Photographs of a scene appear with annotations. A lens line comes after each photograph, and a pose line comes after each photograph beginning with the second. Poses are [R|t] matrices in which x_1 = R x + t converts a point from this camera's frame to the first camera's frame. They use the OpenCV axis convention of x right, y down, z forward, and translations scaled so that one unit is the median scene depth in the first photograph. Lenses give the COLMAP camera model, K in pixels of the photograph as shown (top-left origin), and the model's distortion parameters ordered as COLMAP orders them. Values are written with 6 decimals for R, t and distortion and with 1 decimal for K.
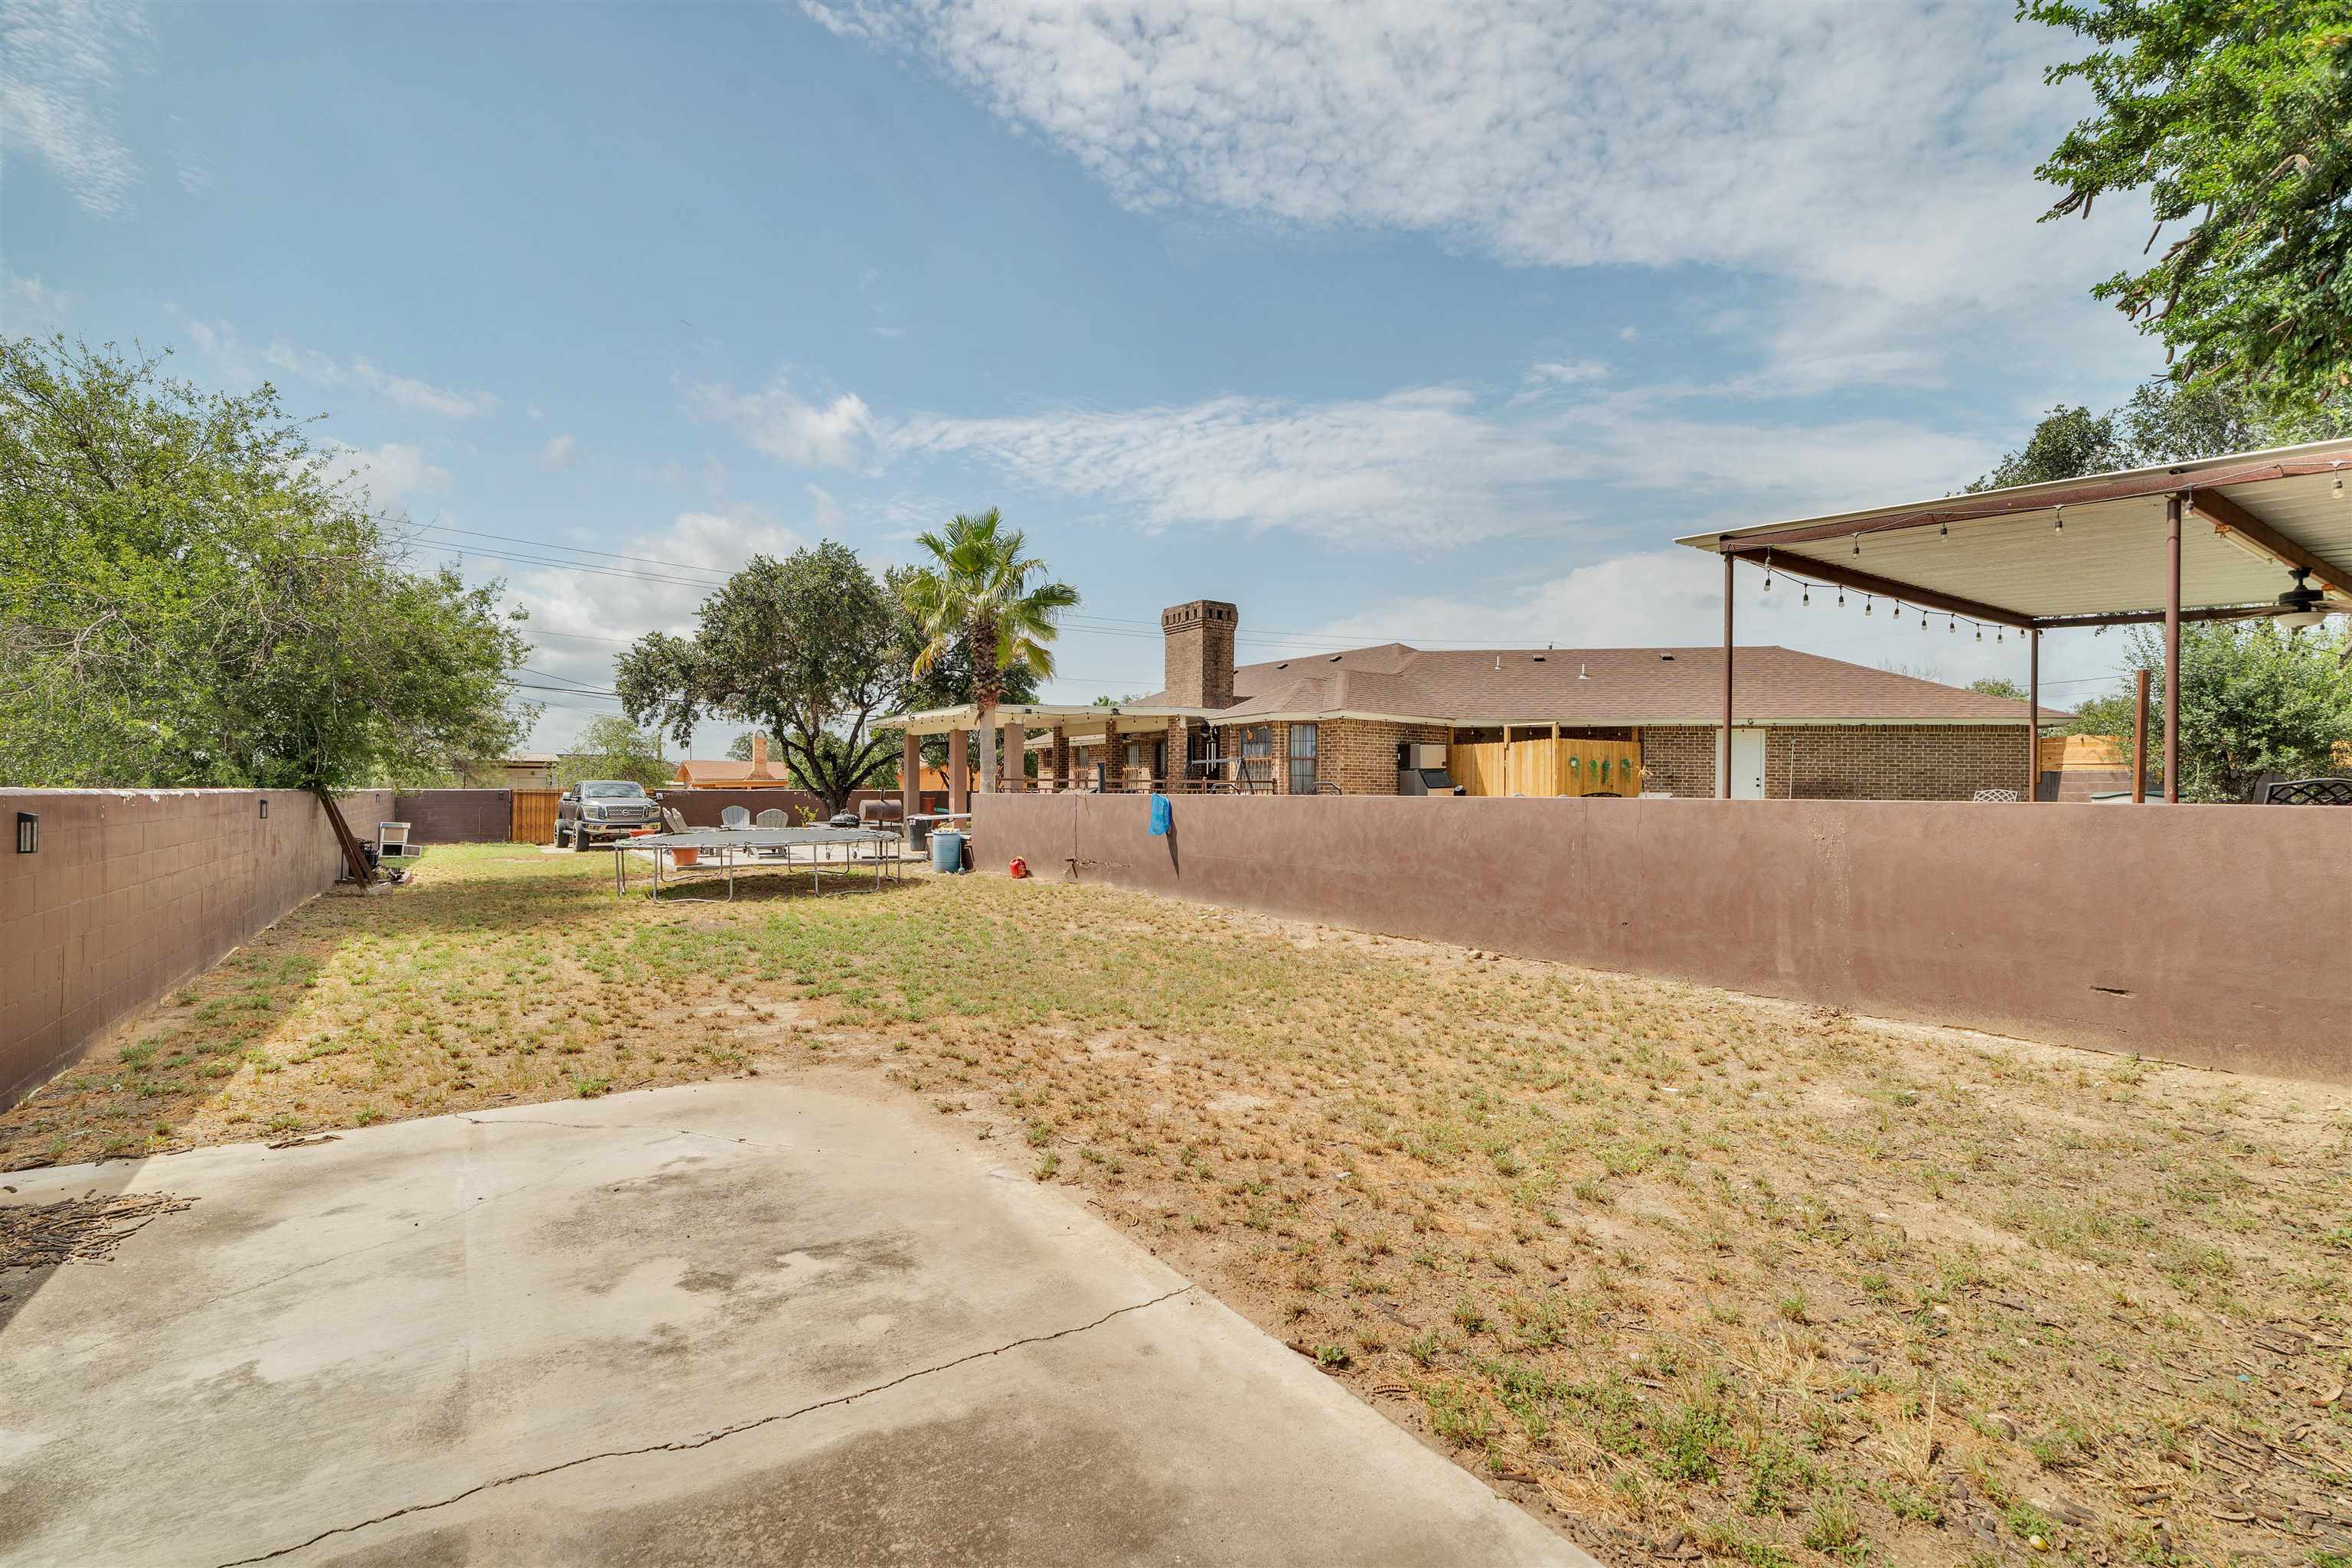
lens RADIAL K [[1071.2, 0, 1173.0], [0, 1071.2, 790.3], [0, 0, 1]] dist [0.001592, 0.000311]
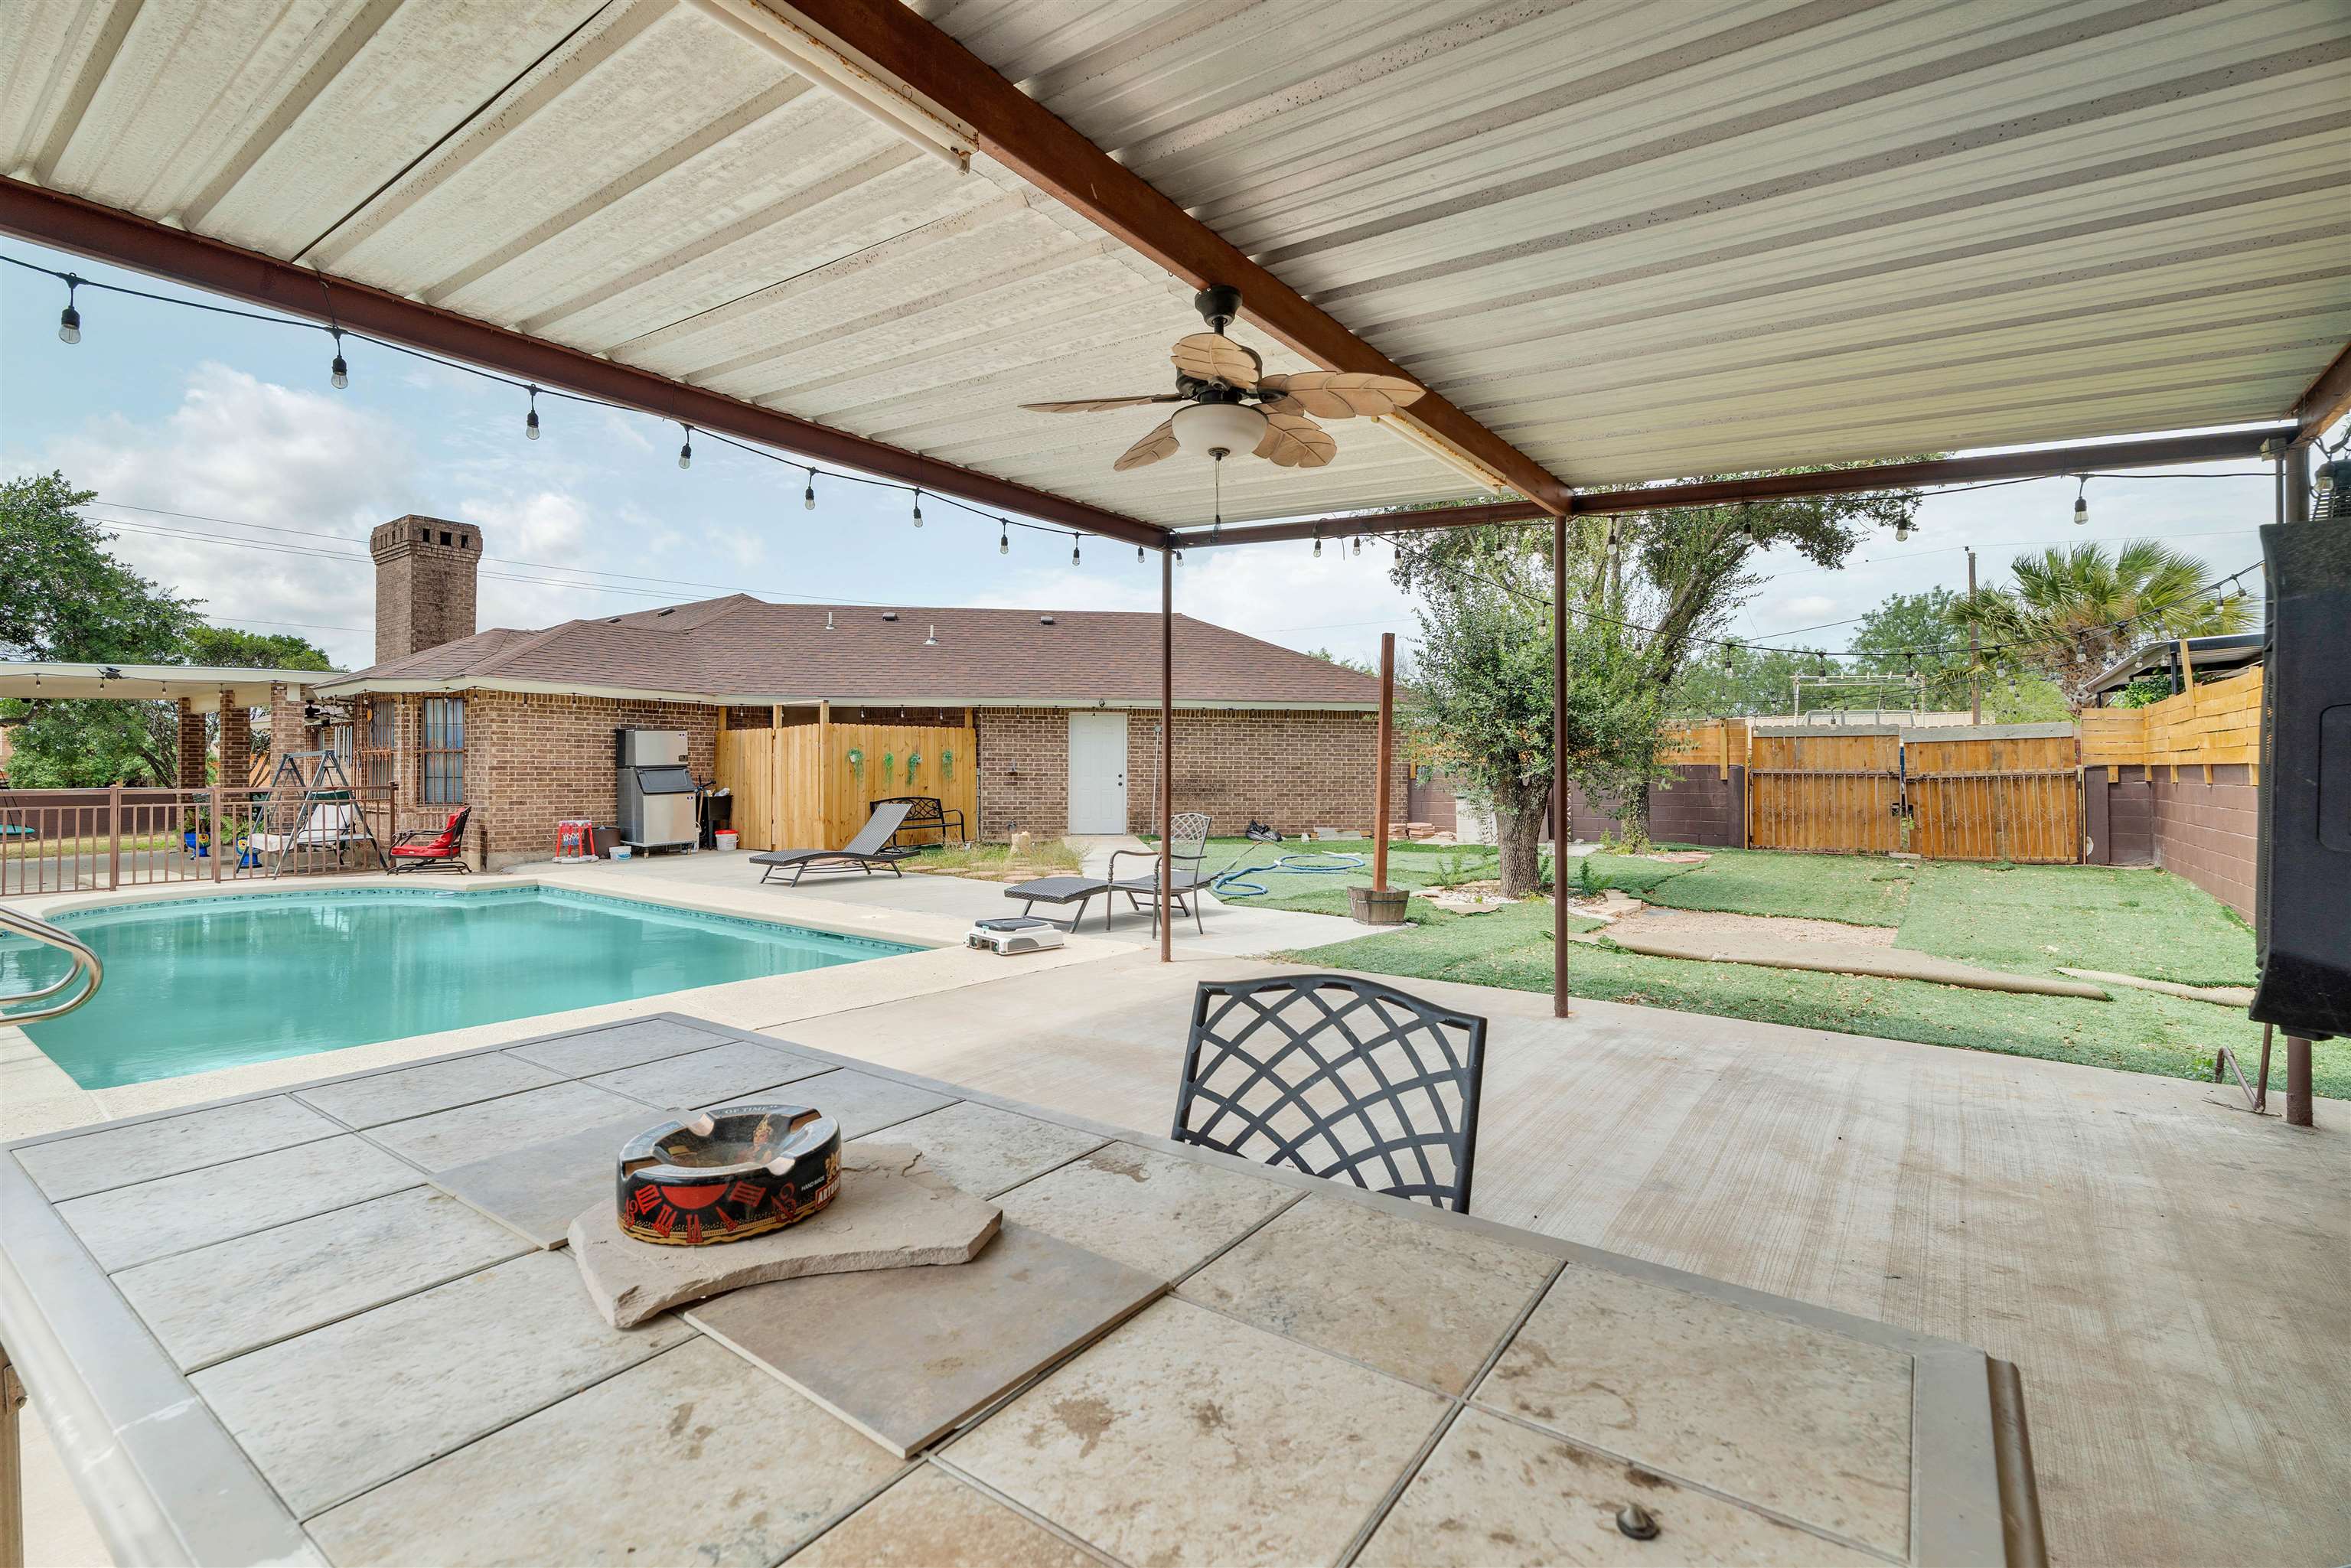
lens RADIAL K [[1070.7, 0, 1172.5], [0, 1070.7, 790.3], [0, 0, 1]] dist [0.001592, 0.000311]
pose [[0.947323, -0.012856, 0.320022, 0.331776], [0.006288, 0.999748, 0.021551, -0.016730], [-0.320219, -0.018403, 0.947165, 0.238086]]
